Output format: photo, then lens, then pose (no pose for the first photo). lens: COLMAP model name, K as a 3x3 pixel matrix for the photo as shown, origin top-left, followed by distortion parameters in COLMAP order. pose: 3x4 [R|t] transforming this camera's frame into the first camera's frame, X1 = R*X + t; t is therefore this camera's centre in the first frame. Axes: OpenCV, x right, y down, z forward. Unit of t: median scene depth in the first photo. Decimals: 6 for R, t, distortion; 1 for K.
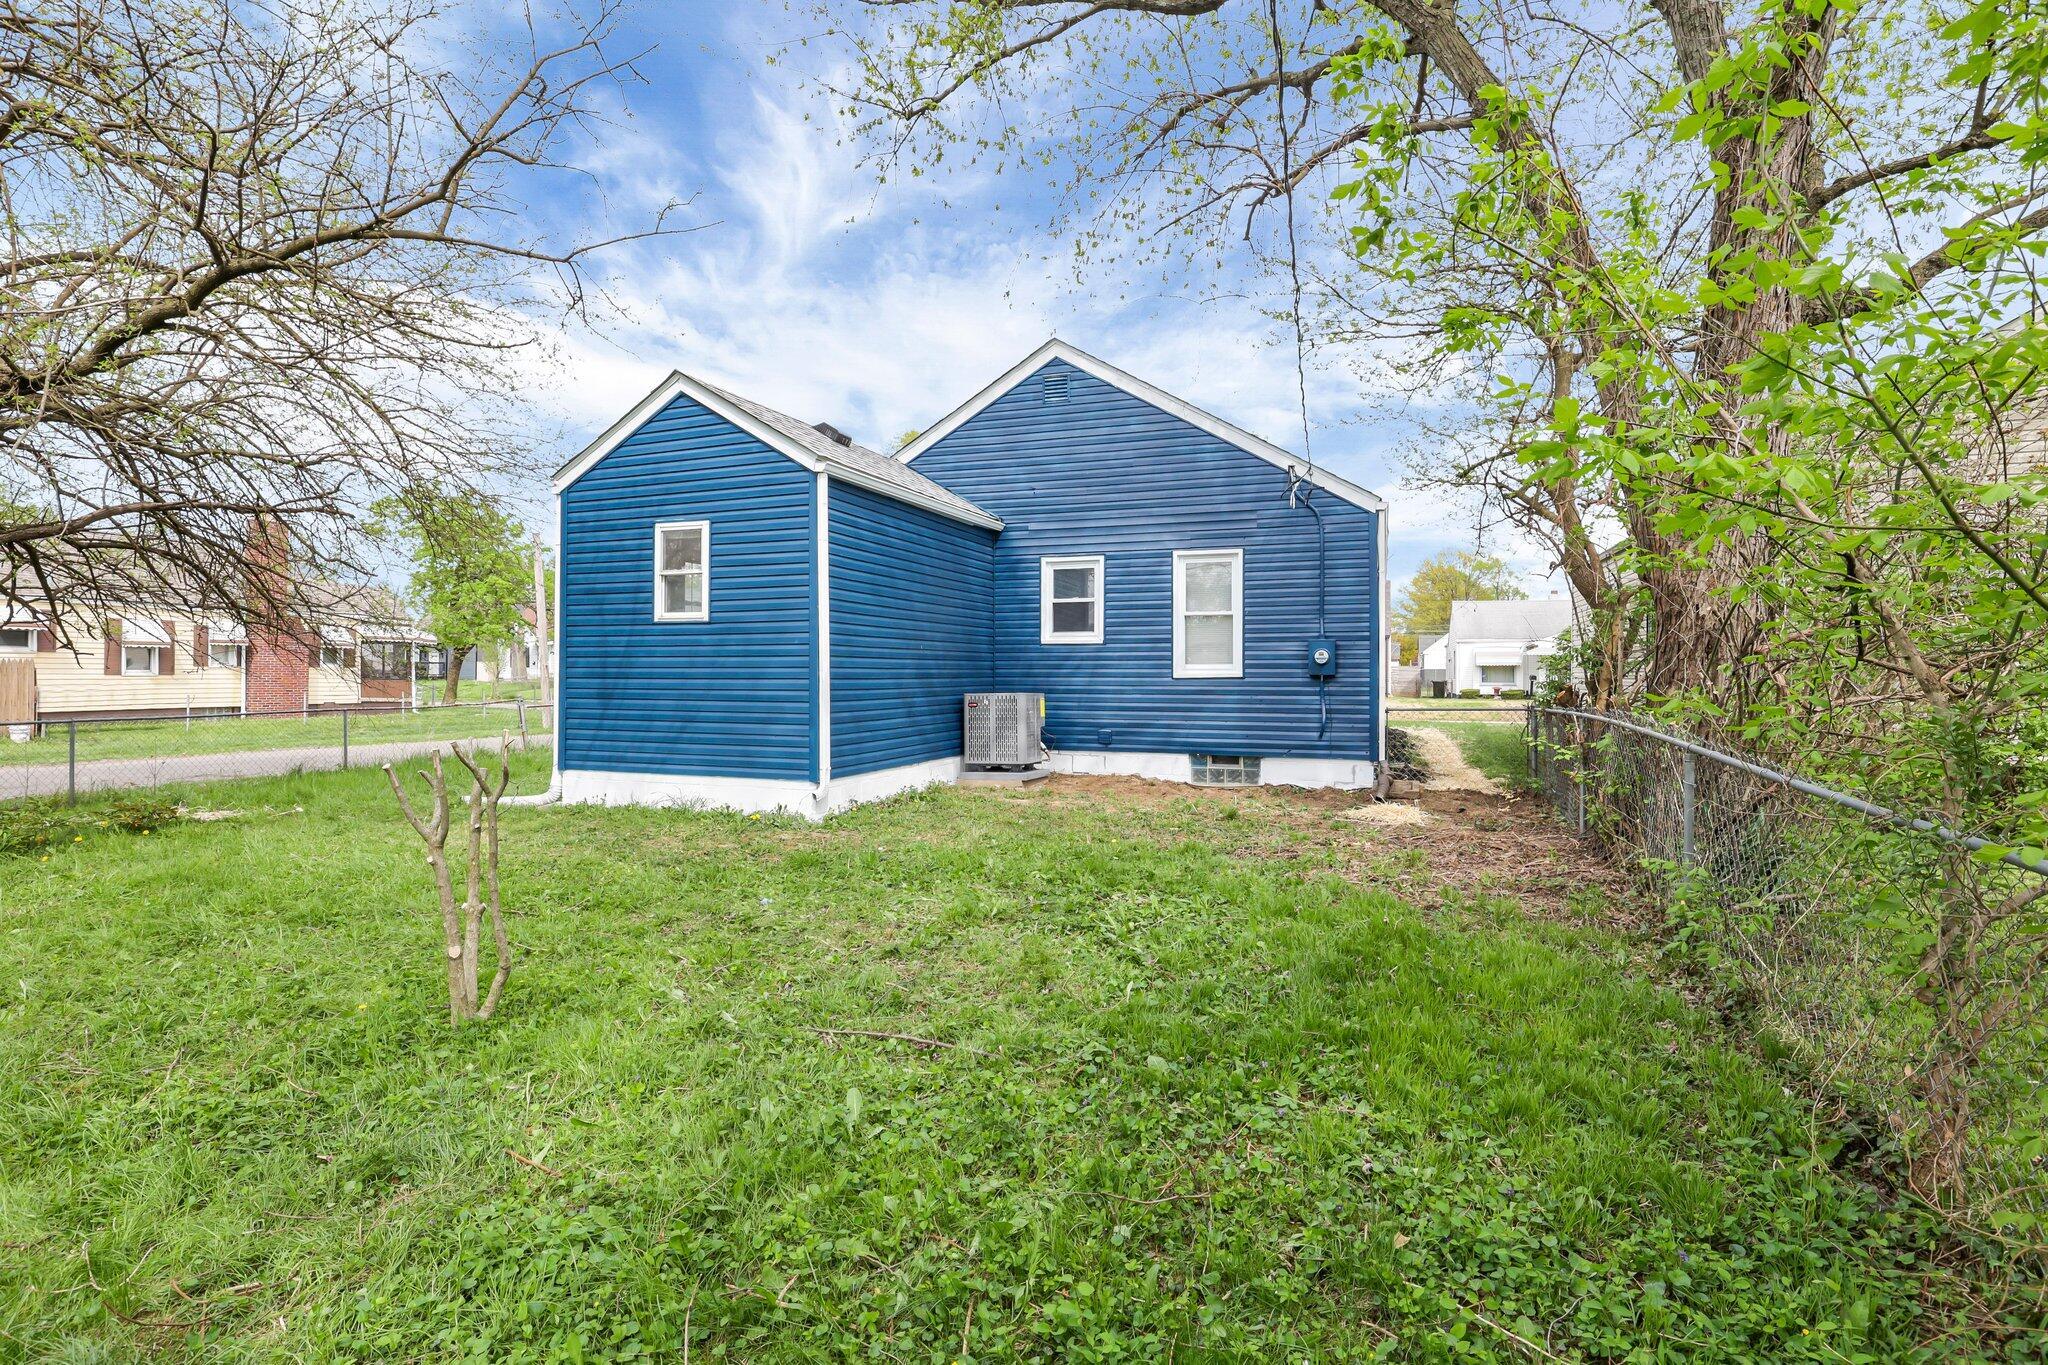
lens RADIAL K [[983.6, 0, 1023.4], [0, 983.6, 656.2], [0, 0, 1]] dist [-0.000631, -0.000047]
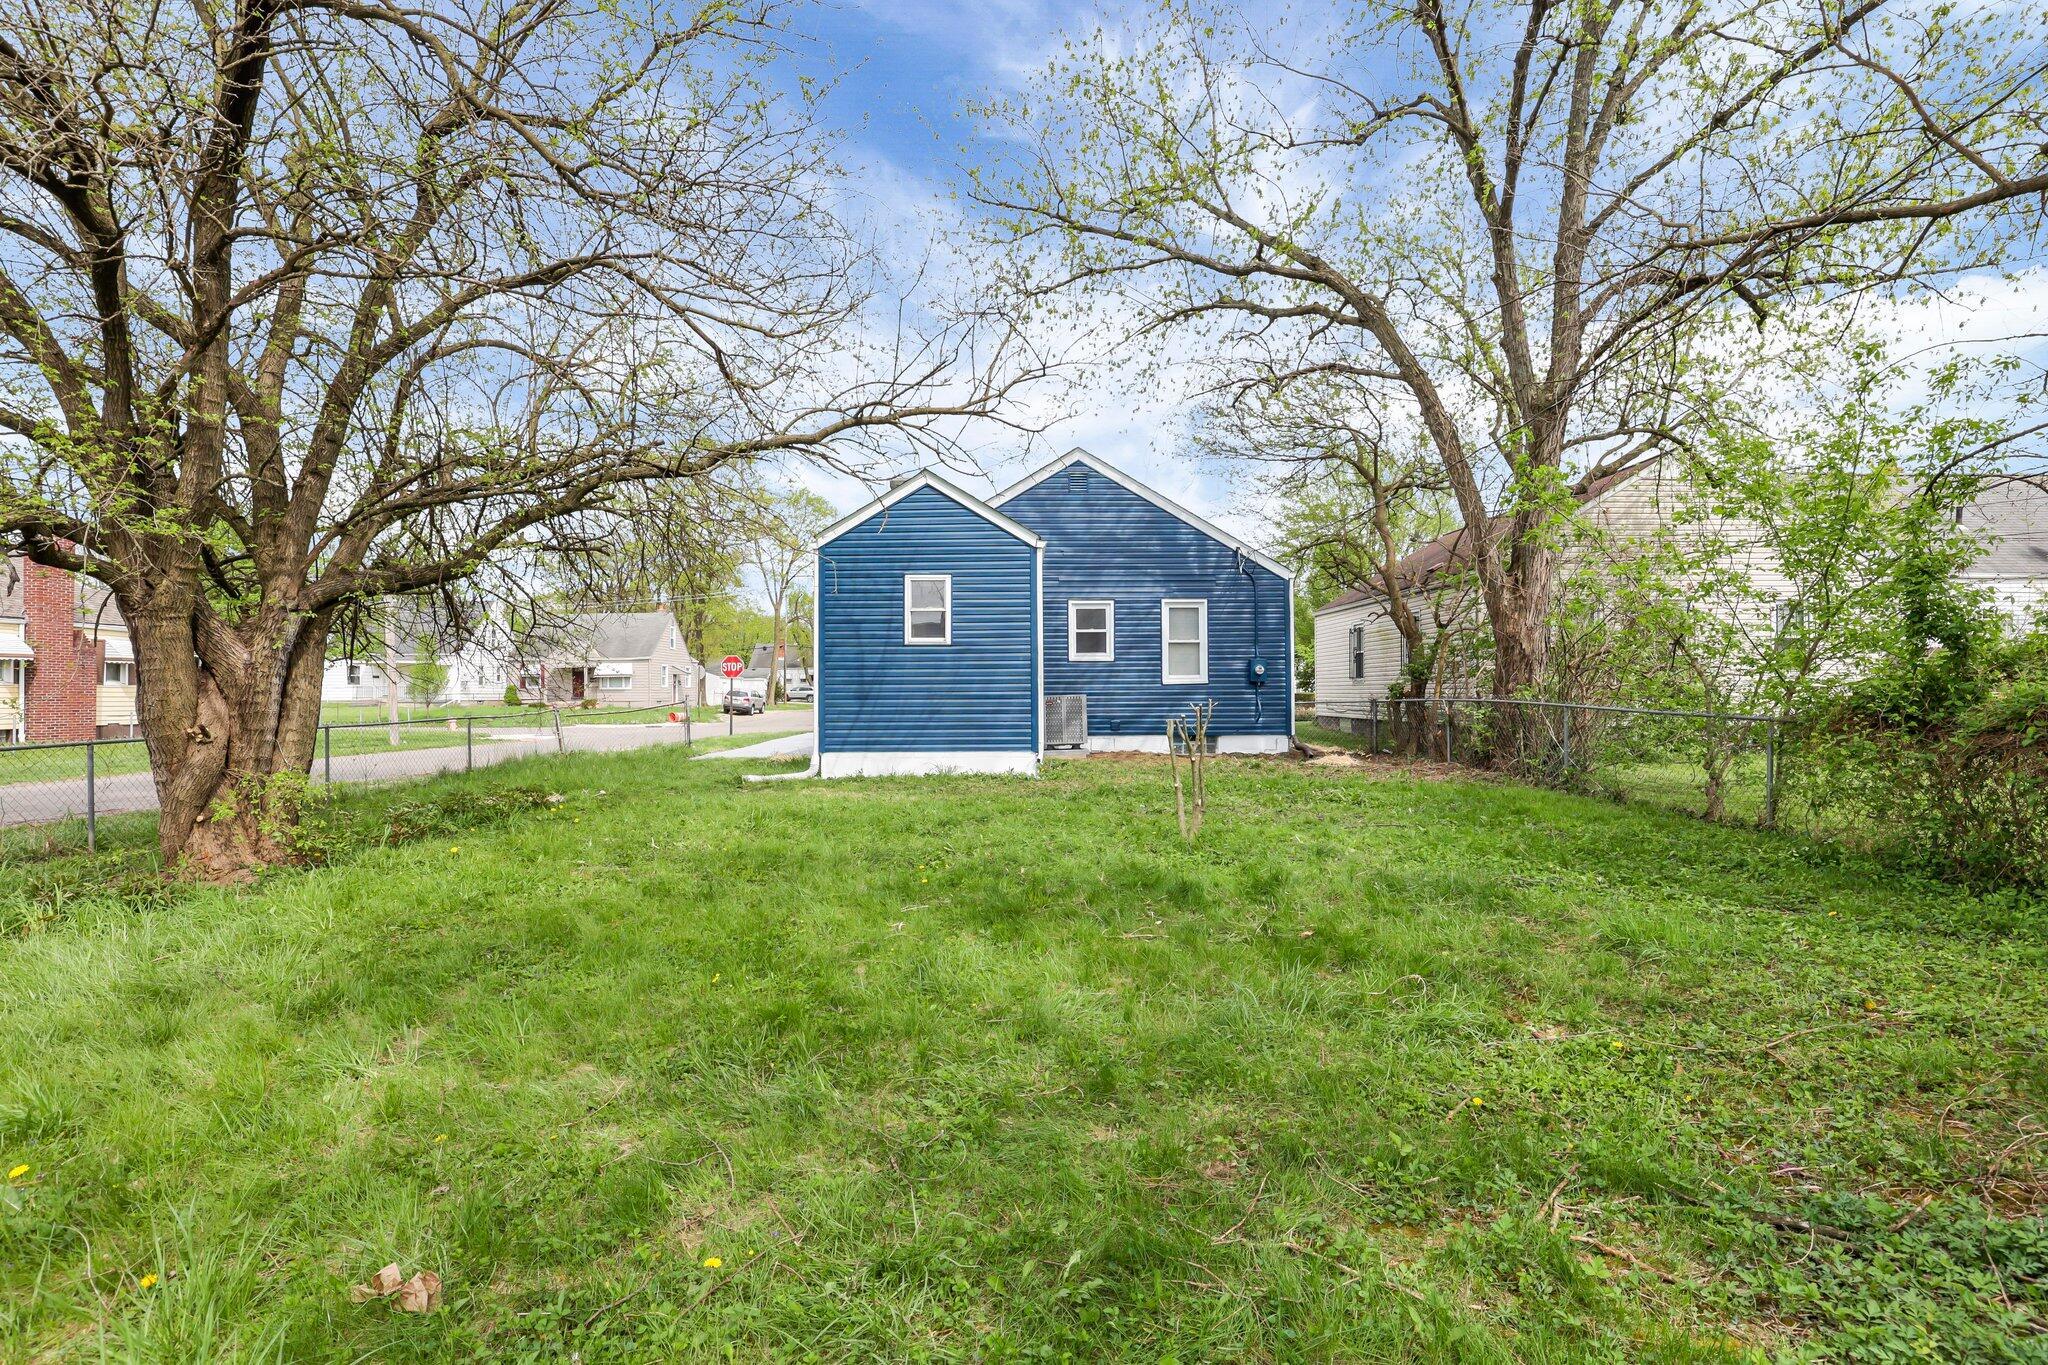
lens RADIAL K [[933.1, 0, 1024.0], [0, 933.1, 682.5], [0, 0, 1]] dist [-0.016922, -0.000023]
pose [[0.934789, -0.004282, 0.355179, -0.552562], [0.001460, 0.999965, 0.008214, 0.007322], [-0.355202, -0.007160, 0.934762, -0.250191]]
